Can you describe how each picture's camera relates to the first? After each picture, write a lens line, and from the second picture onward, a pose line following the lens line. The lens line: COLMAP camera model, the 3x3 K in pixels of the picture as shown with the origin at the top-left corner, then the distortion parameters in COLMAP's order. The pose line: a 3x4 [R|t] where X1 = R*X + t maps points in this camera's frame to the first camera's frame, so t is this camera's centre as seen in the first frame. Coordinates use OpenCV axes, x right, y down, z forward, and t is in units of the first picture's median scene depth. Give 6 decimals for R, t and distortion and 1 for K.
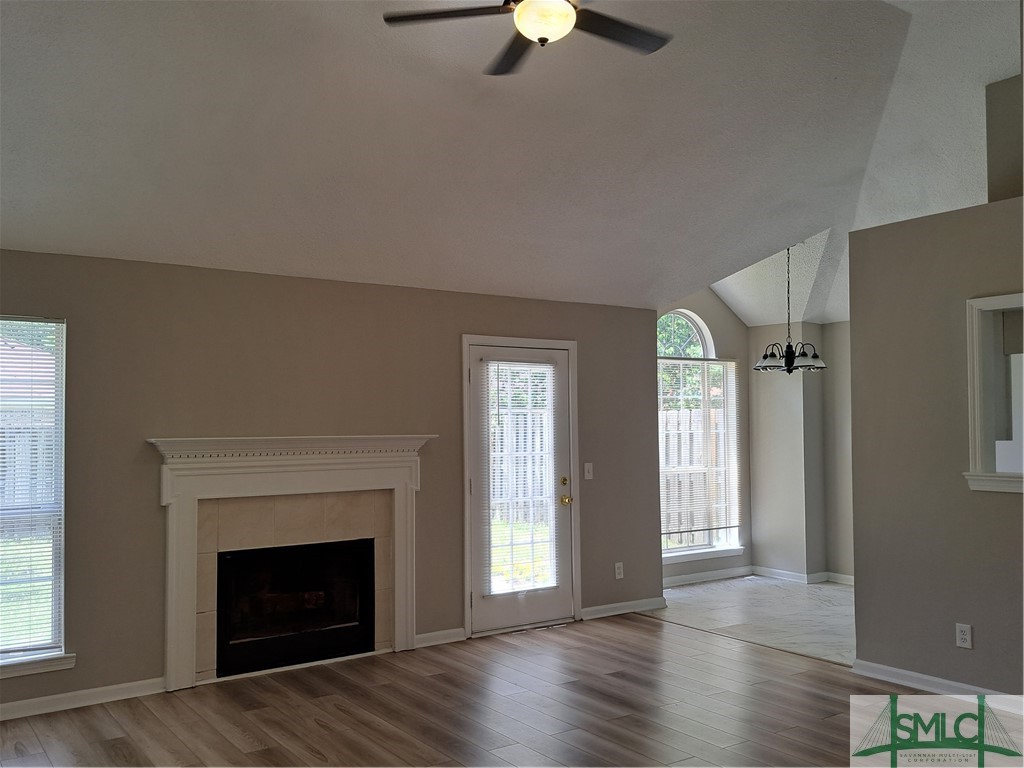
lens RADIAL K [[900.3, 0, 491.9], [0, 900.3, 379.6], [0, 0, 1]] dist [0.107903, -0.181065]
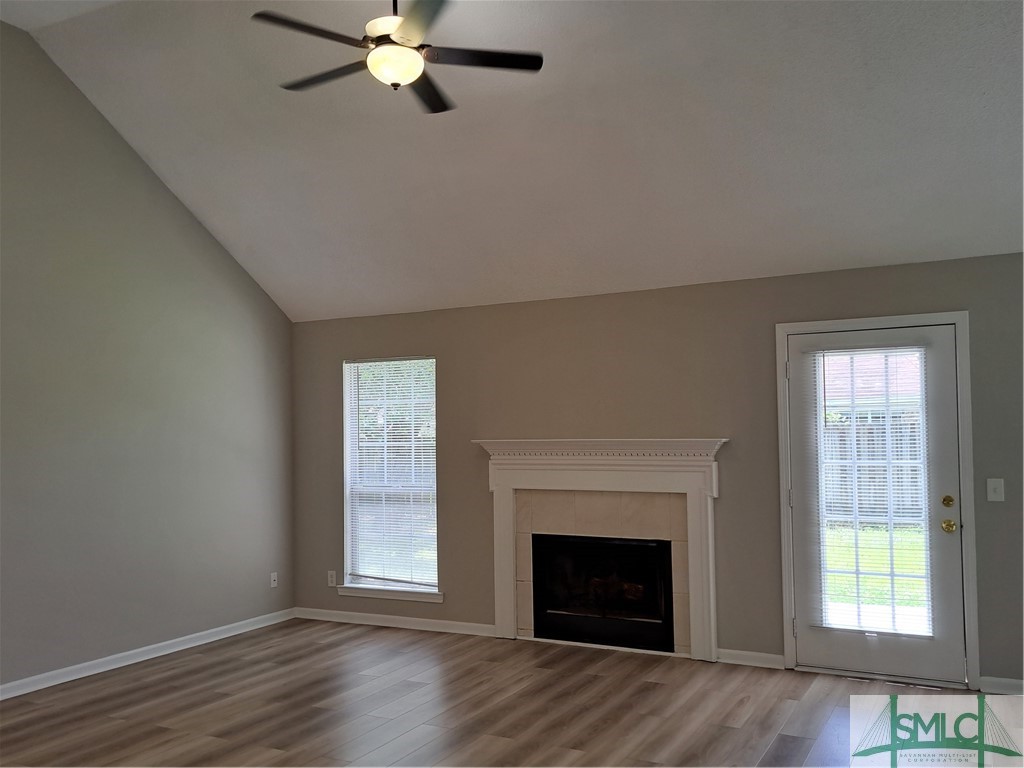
lens RADIAL K [[909.2, 0, 512.0], [0, 909.2, 384.0], [0, 0, 1]] dist [0.012151, 0.001253]
pose [[0.450031, -0.045001, -0.891878, 0.707994], [0.055763, 0.998197, -0.022228, 0.014974], [0.891270, -0.039731, 0.451729, 0.401628]]
